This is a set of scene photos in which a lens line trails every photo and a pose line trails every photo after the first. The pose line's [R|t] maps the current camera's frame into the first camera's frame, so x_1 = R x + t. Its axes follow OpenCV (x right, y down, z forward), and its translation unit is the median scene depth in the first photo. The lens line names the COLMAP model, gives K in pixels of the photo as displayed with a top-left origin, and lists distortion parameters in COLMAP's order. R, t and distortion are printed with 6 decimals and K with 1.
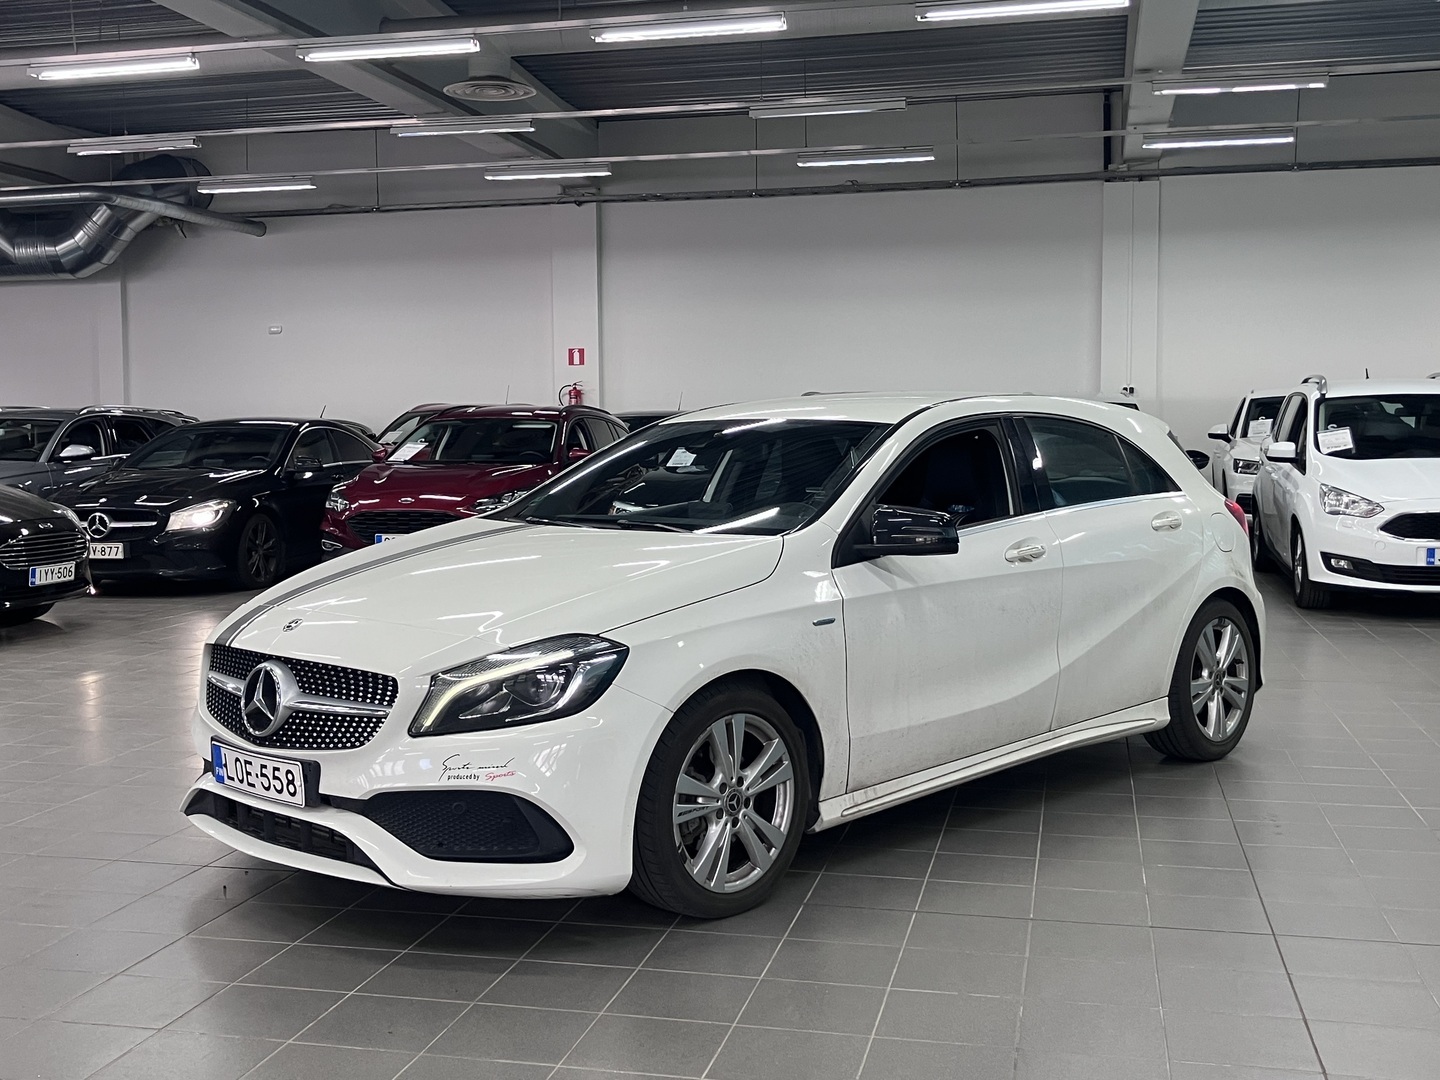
lens RADIAL K [[1609.7, 0, 720.0], [0, 1609.7, 540.0], [0, 0, 1]] dist [0.016833, 0.011007]
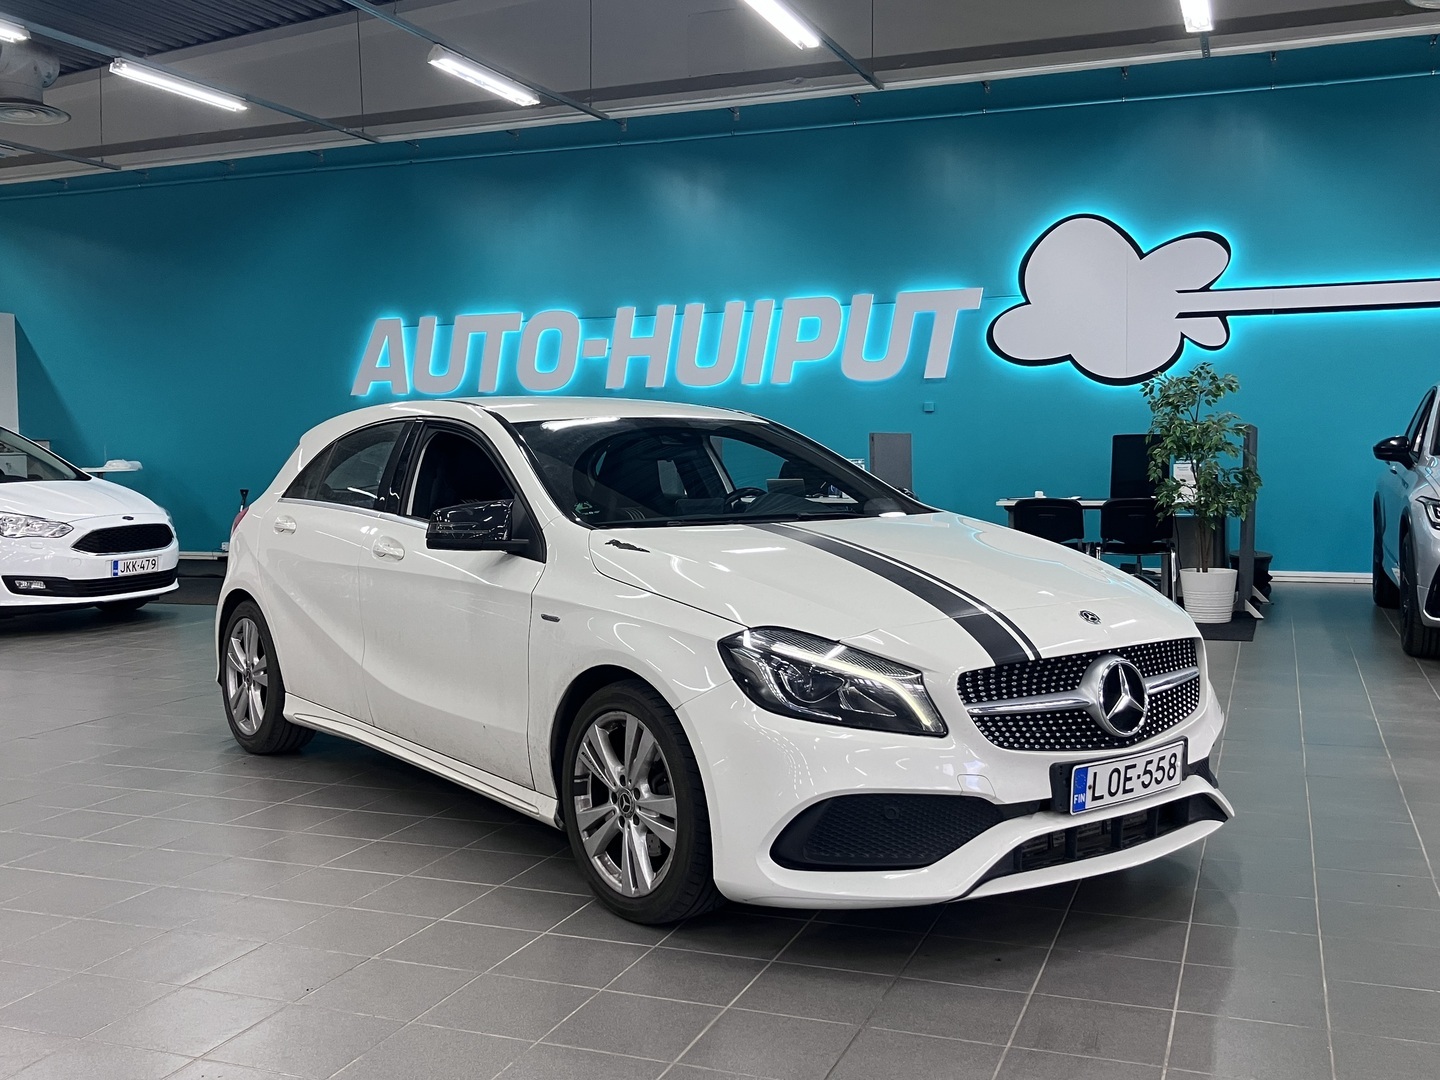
lens RADIAL K [[1429.9, 0, 720.0], [0, 1429.9, 540.0], [0, 0, 1]] dist [-0.001963, -0.003295]
pose [[0.135816, -0.056263, 0.989135, -0.832127], [0.082320, 0.995575, 0.045326, -0.034528], [-0.987308, 0.075270, 0.139846, 0.821973]]
